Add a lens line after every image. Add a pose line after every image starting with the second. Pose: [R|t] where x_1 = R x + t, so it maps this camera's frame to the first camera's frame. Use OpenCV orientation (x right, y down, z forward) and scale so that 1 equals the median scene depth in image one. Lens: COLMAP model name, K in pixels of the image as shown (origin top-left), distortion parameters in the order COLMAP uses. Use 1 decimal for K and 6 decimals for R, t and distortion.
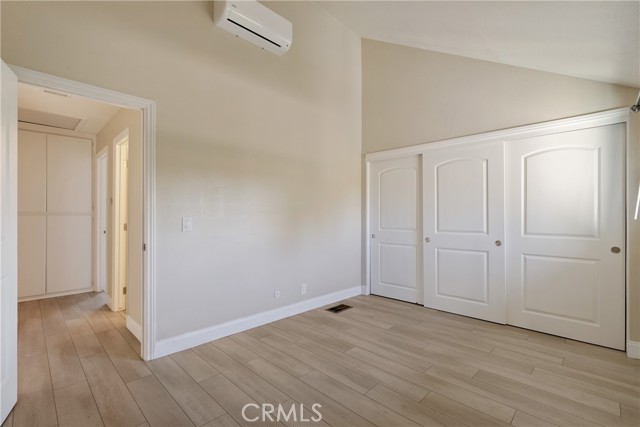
lens RADIAL K [[287.9, 0, 320.9], [0, 287.9, 210.7], [0, 0, 1]] dist [-0.004313, 0.000792]
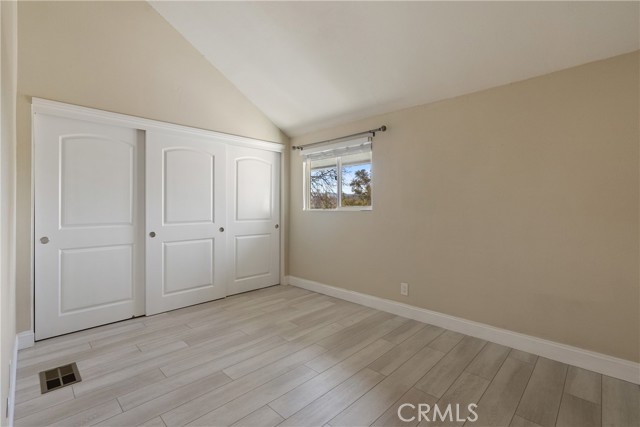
lens RADIAL K [[287.9, 0, 320.9], [0, 287.9, 210.7], [0, 0, 1]] dist [-0.004313, 0.000792]
pose [[0.008714, -0.019390, 0.999774, -0.563414], [-0.024001, 0.999520, 0.019595, 0.002911], [-0.999674, -0.024167, 0.008244, 0.611054]]
